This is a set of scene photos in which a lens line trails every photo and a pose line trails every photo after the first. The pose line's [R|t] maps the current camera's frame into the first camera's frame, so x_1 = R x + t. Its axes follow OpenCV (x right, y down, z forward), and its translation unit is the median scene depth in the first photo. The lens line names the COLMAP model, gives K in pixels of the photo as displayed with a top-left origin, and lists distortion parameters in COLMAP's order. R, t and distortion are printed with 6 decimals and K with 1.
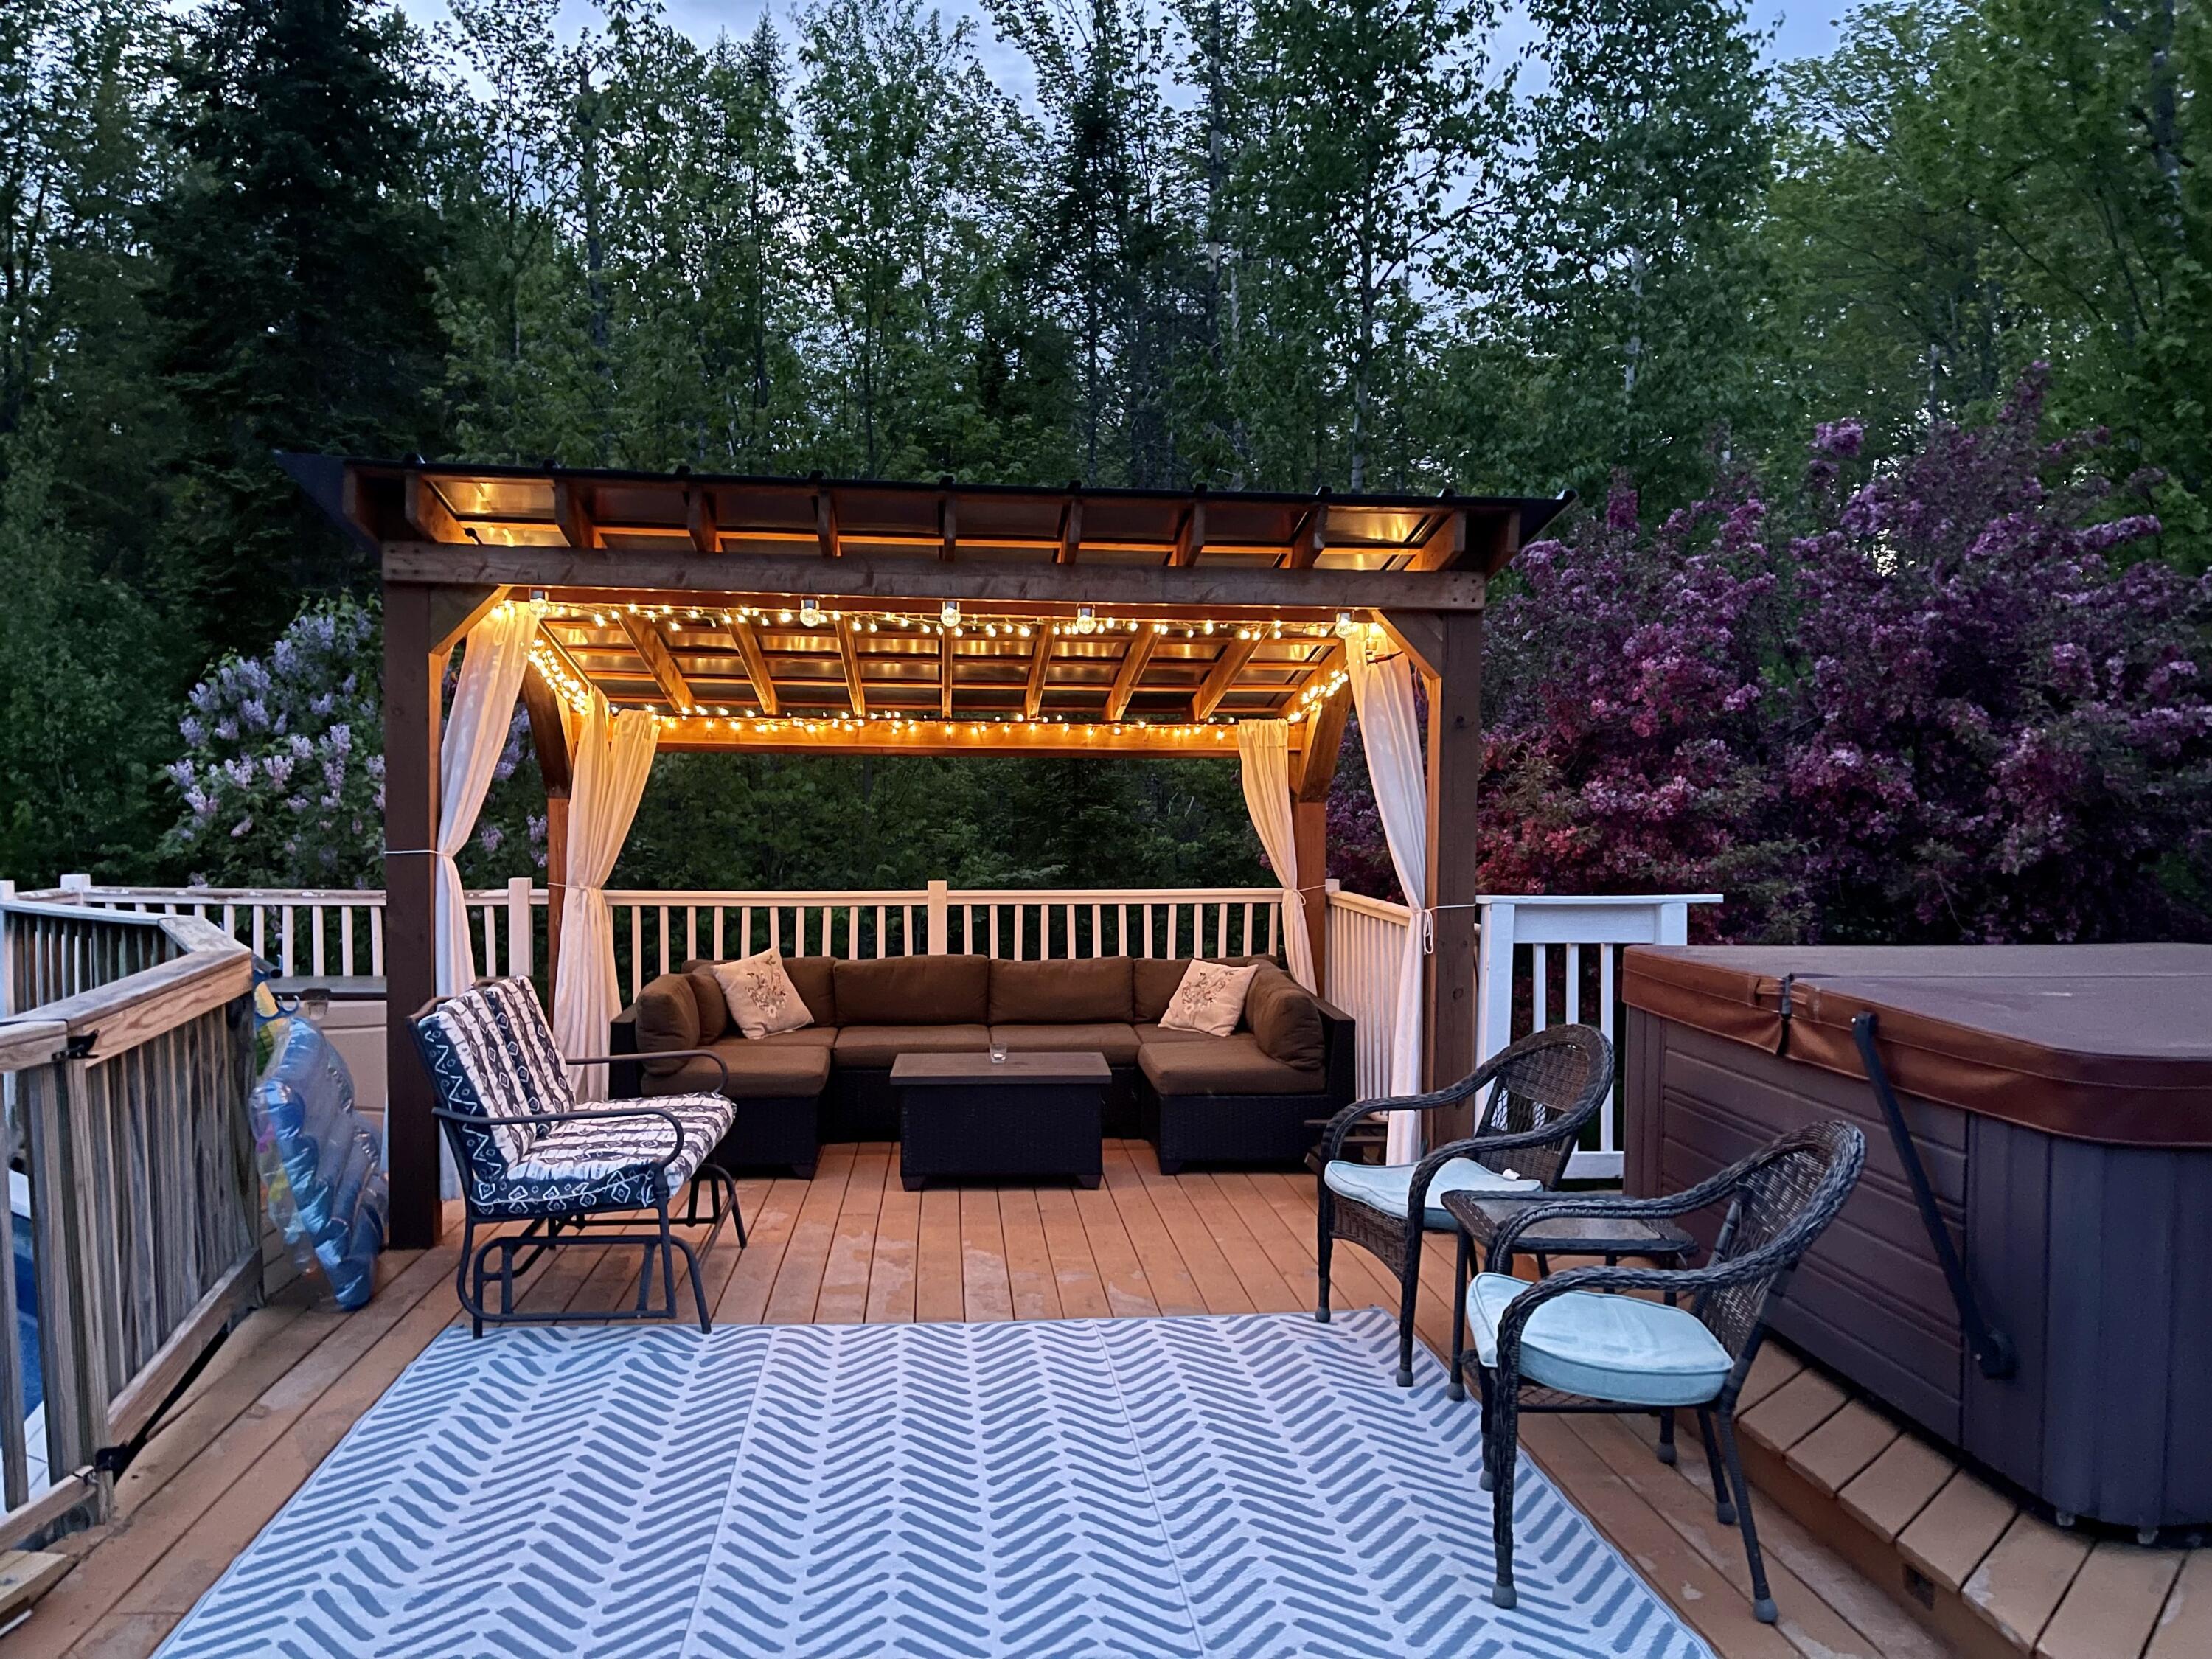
lens RADIAL K [[1636.0, 0, 1107.7], [0, 1636.0, 917.7], [0, 0, 1]] dist [0.118465, -0.140198]
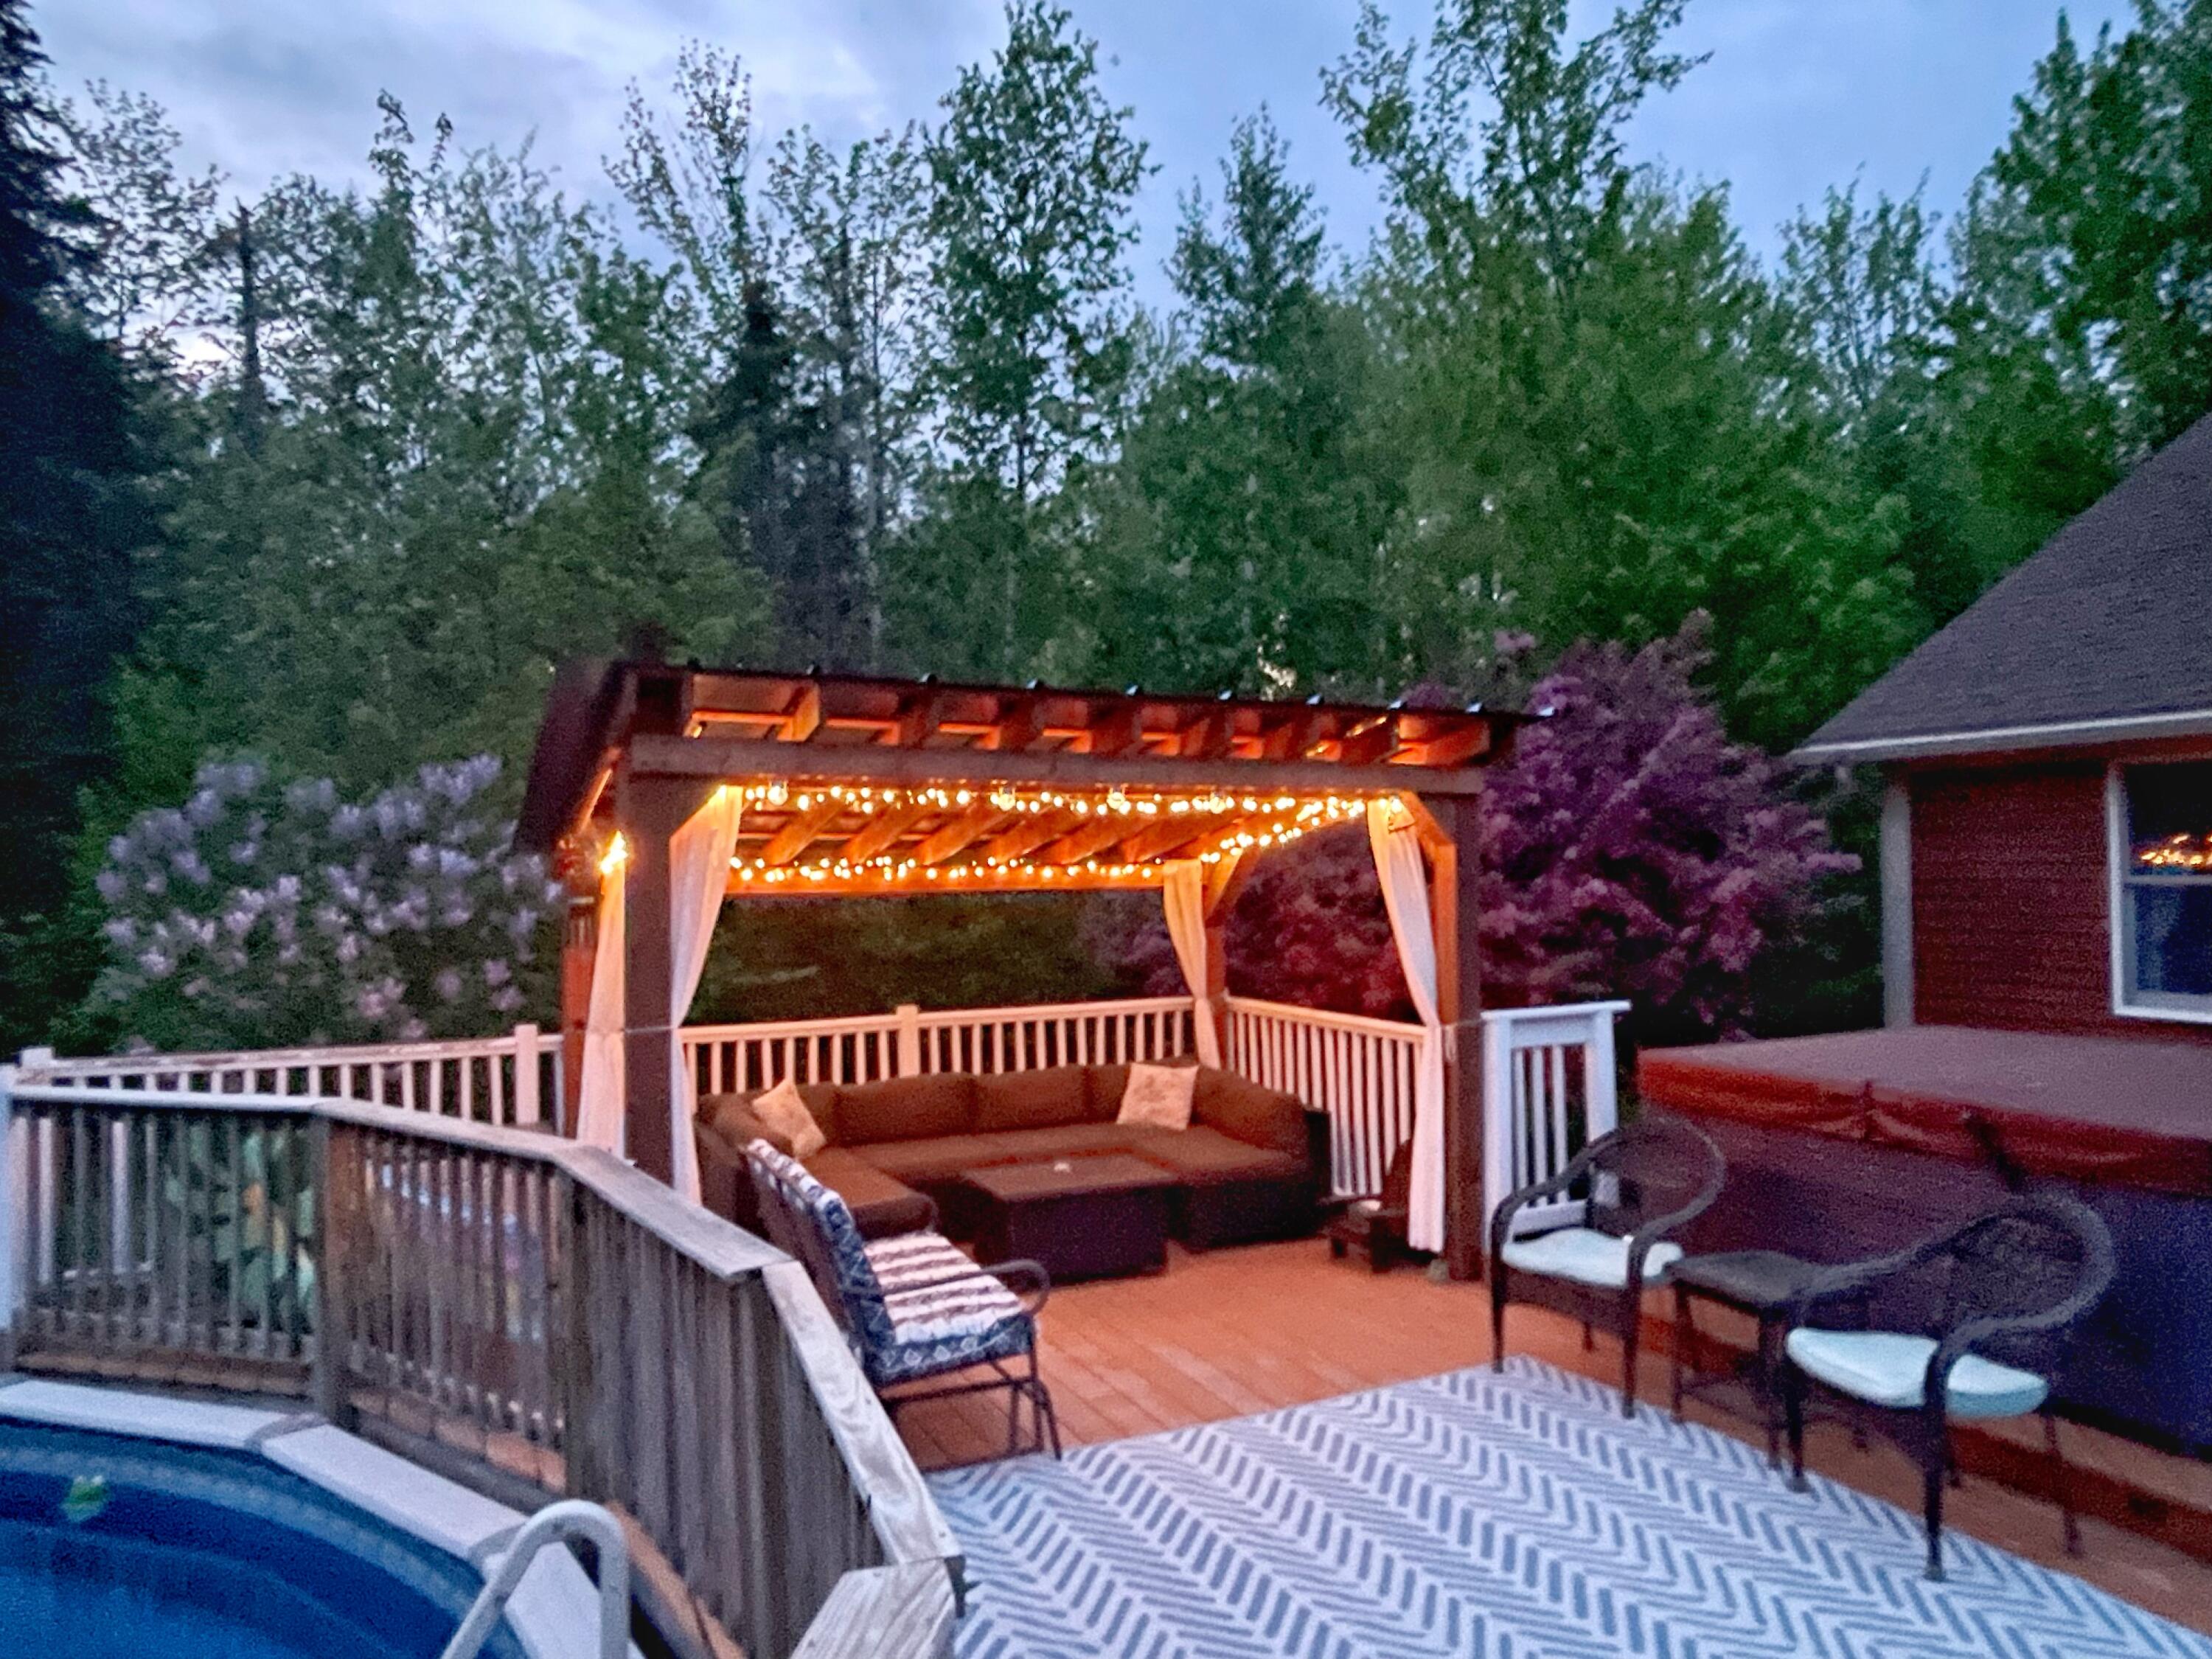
lens RADIAL K [[1409.5, 0, 1105.0], [0, 1409.5, 925.5], [0, 0, 1]] dist [-0.002023, -0.000514]
pose [[0.940493, -0.030032, 0.338484, -0.313739], [0.041502, 0.998782, -0.026698, -0.048313], [-0.337270, 0.039157, 0.940593, 0.053116]]
